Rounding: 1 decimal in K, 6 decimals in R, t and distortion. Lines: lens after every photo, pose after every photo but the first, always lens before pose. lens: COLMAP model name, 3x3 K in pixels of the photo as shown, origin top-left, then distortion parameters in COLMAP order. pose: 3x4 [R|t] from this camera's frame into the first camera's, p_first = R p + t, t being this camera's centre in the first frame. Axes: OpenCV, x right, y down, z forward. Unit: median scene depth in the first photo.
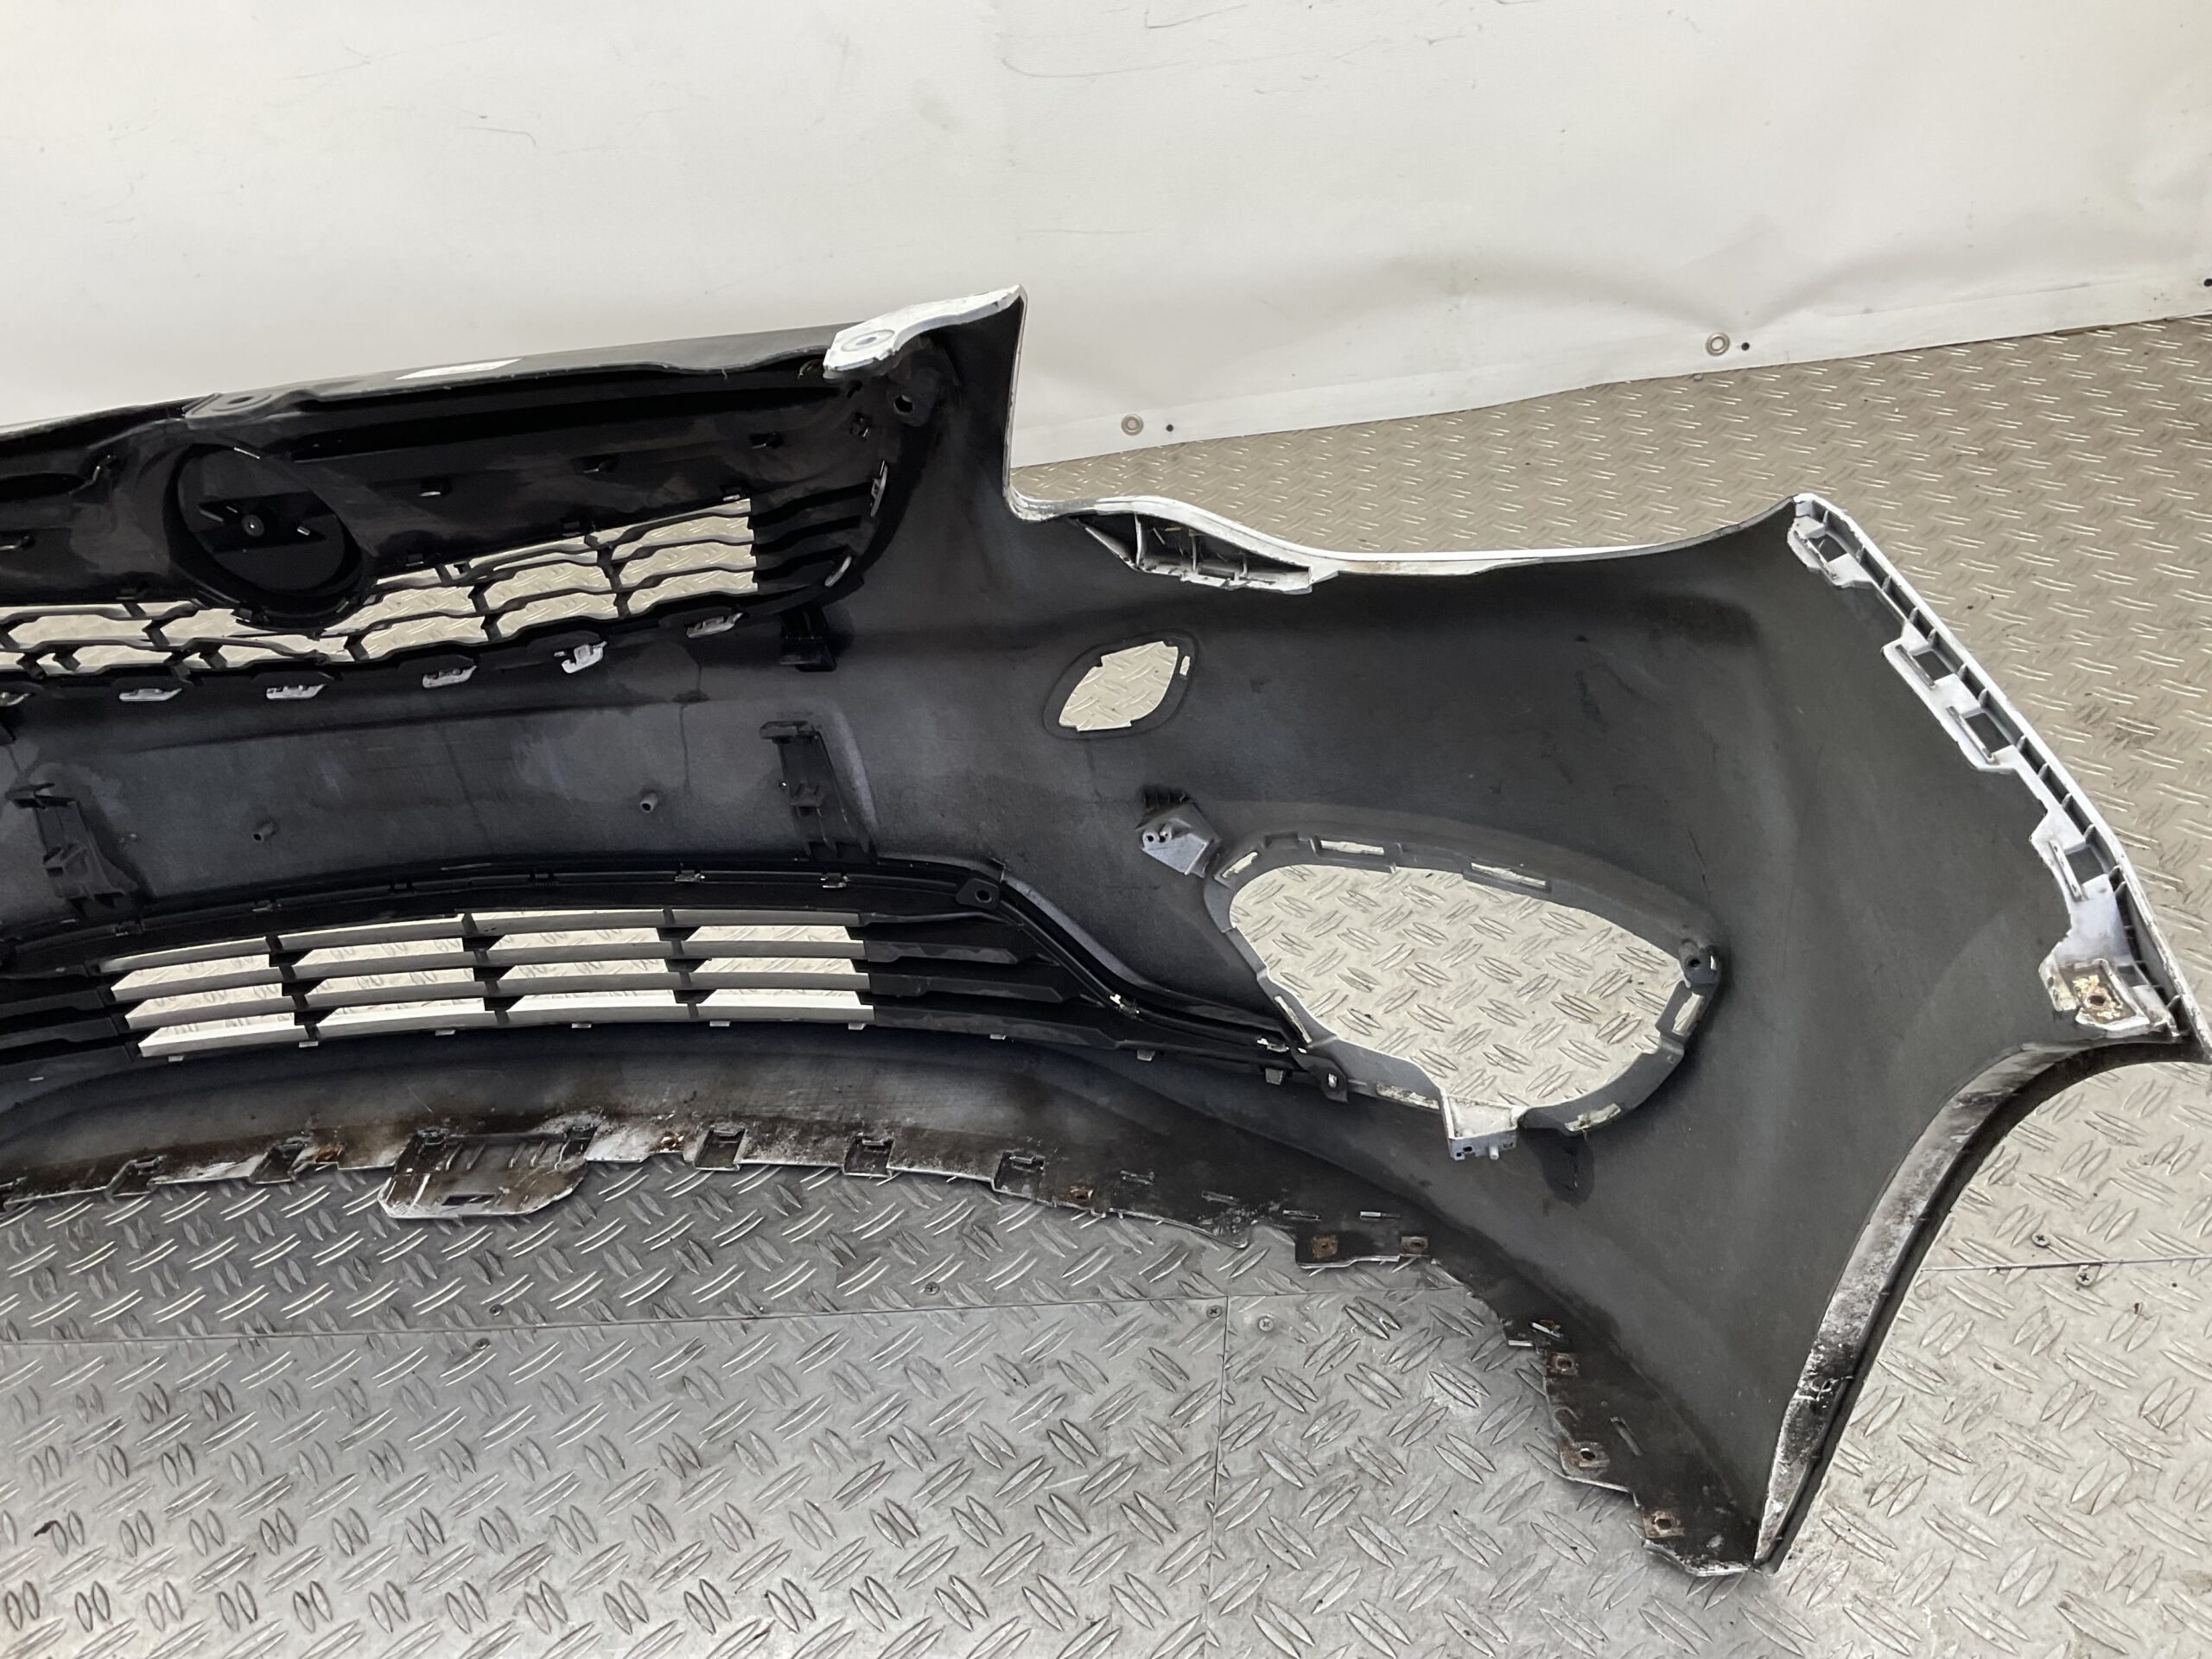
lens RADIAL K [[1829.4, 0, 1106.0], [0, 1829.4, 829.5], [0, 0, 1]] dist [0.139024, -0.312817]
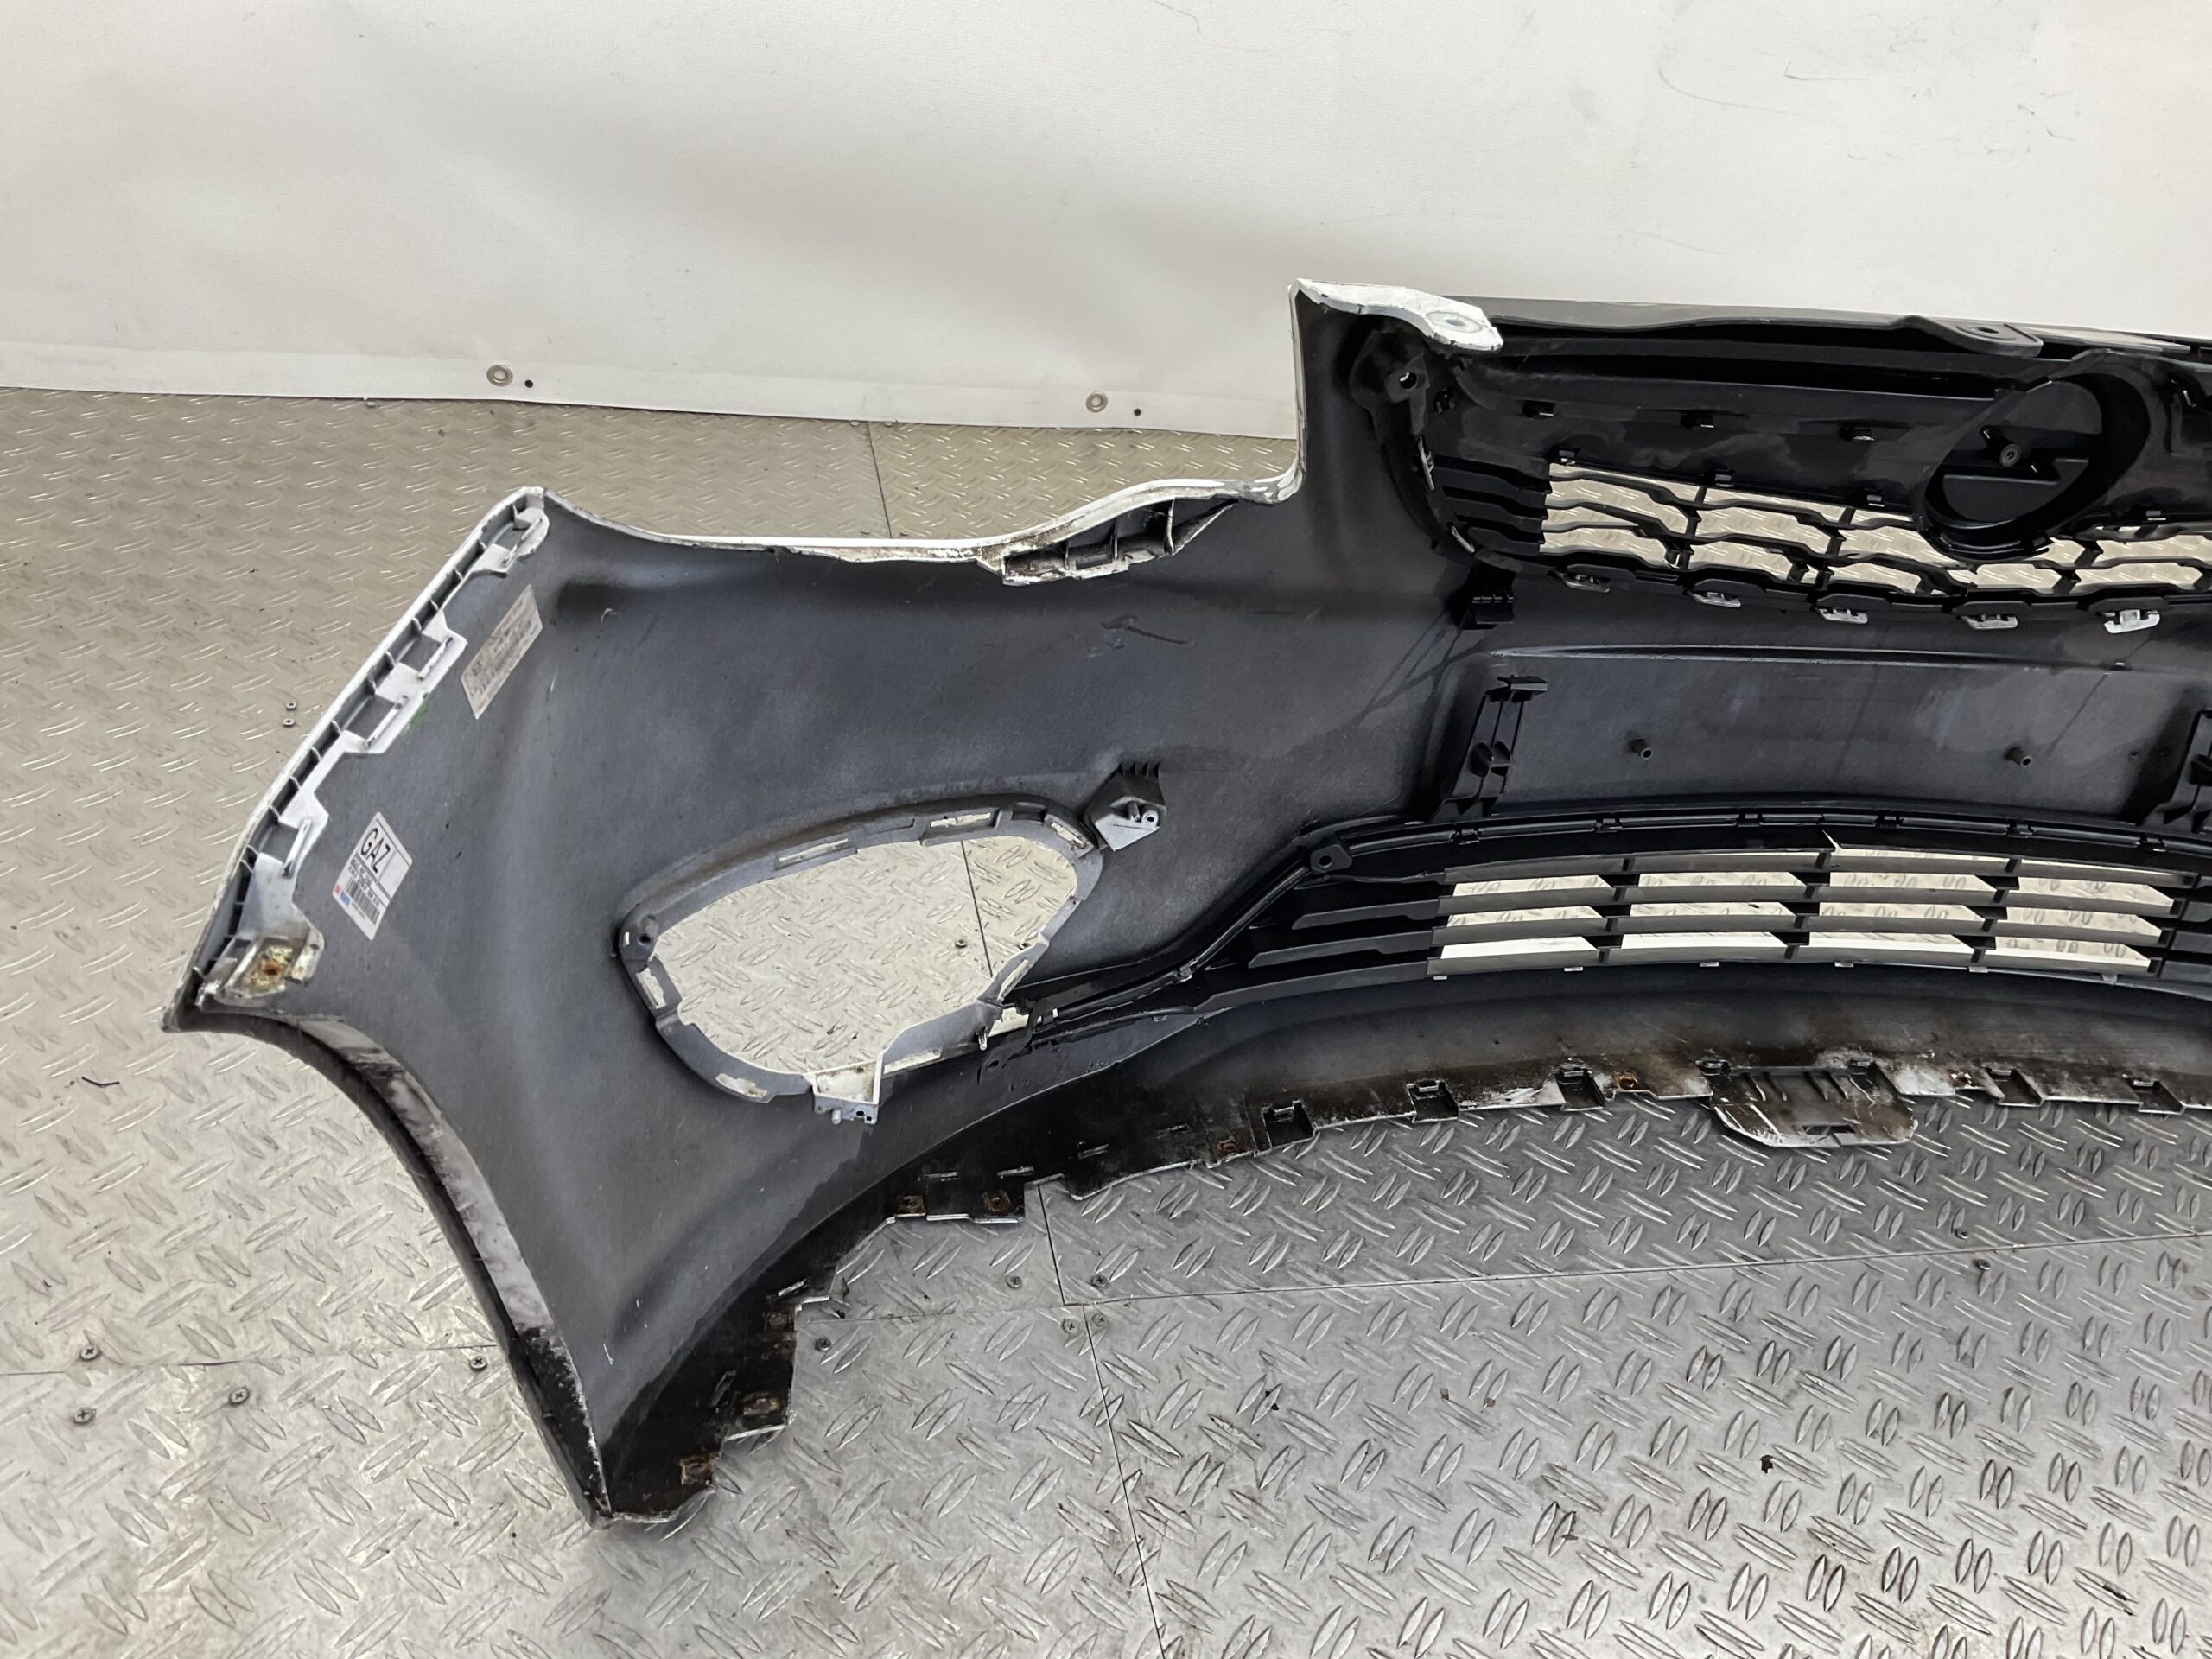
lens RADIAL K [[1829.4, 0, 1106.0], [0, 1829.4, 829.5], [0, 0, 1]] dist [0.139024, -0.312817]
pose [[0.910645, 0.077893, 0.405782, -1.093065], [-0.081628, 0.996630, -0.008124, 0.073494], [-0.405047, -0.025725, 0.913934, 0.226362]]
